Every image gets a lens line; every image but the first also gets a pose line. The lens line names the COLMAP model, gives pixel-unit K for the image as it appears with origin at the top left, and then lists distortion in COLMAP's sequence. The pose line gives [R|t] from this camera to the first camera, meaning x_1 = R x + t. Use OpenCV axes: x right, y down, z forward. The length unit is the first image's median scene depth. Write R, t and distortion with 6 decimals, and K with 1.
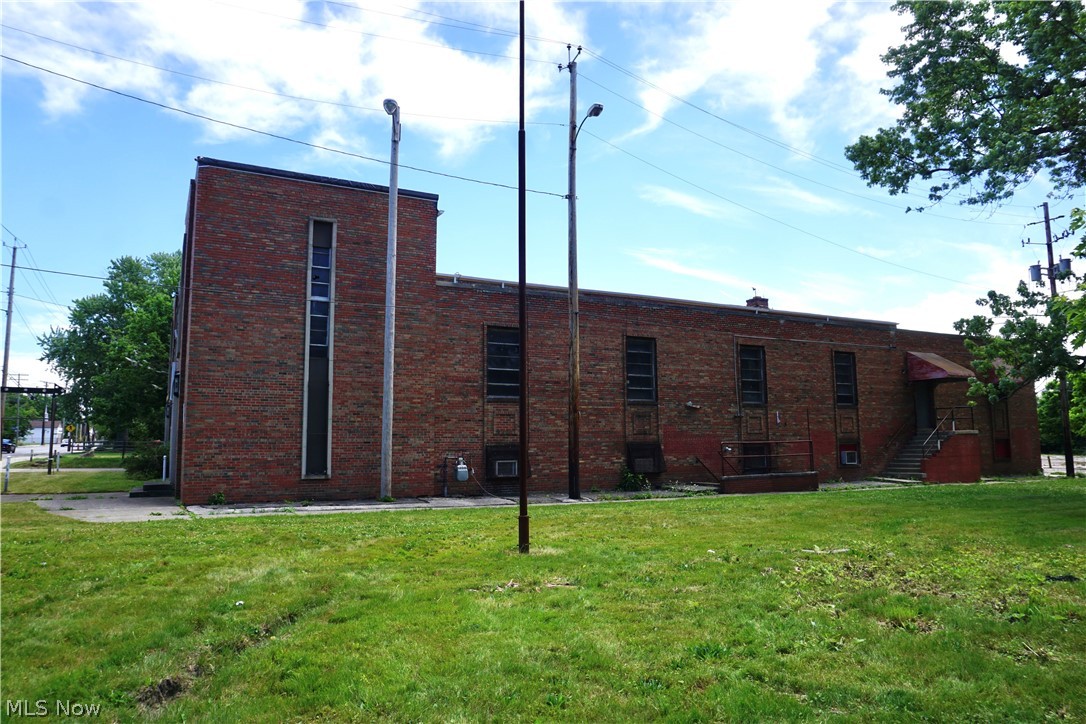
lens RADIAL K [[741.5, 0, 542.9], [0, 741.5, 360.0], [0, 0, 1]] dist [-0.004602, 0.000464]
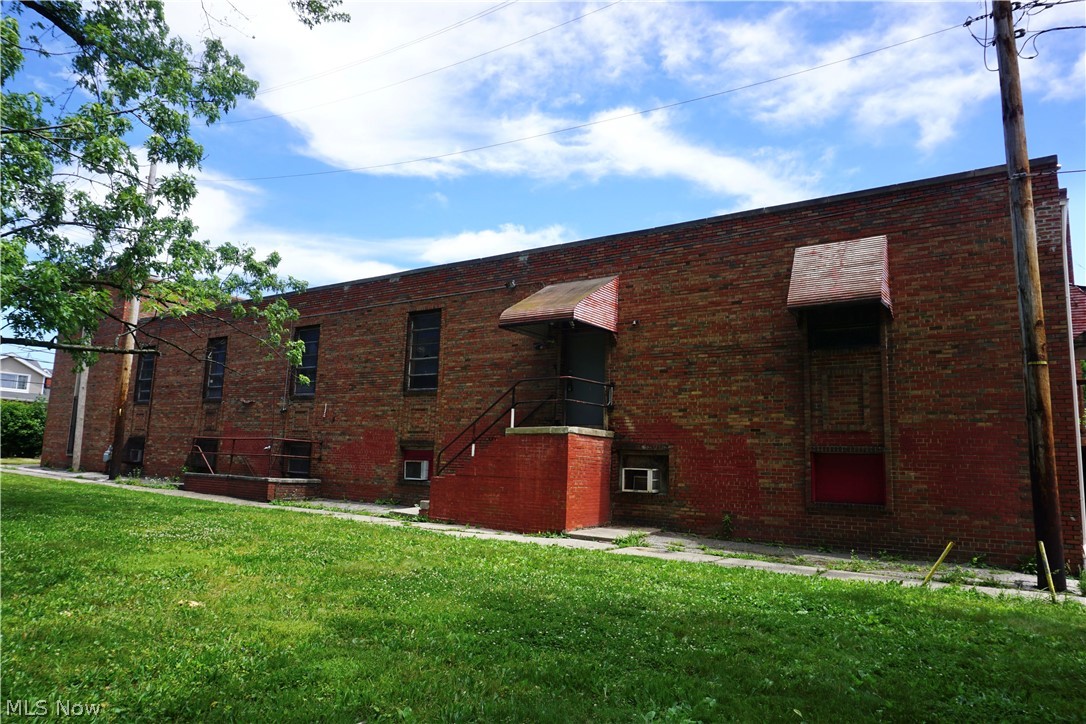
lens RADIAL K [[741.5, 0, 542.1], [0, 741.5, 361.6], [0, 0, 1]] dist [-0.004602, 0.000464]
pose [[0.409922, -0.084797, -0.908170, 1.128421], [0.073908, 0.995483, -0.059589, 0.088396], [0.909121, -0.042694, 0.414338, 0.877551]]
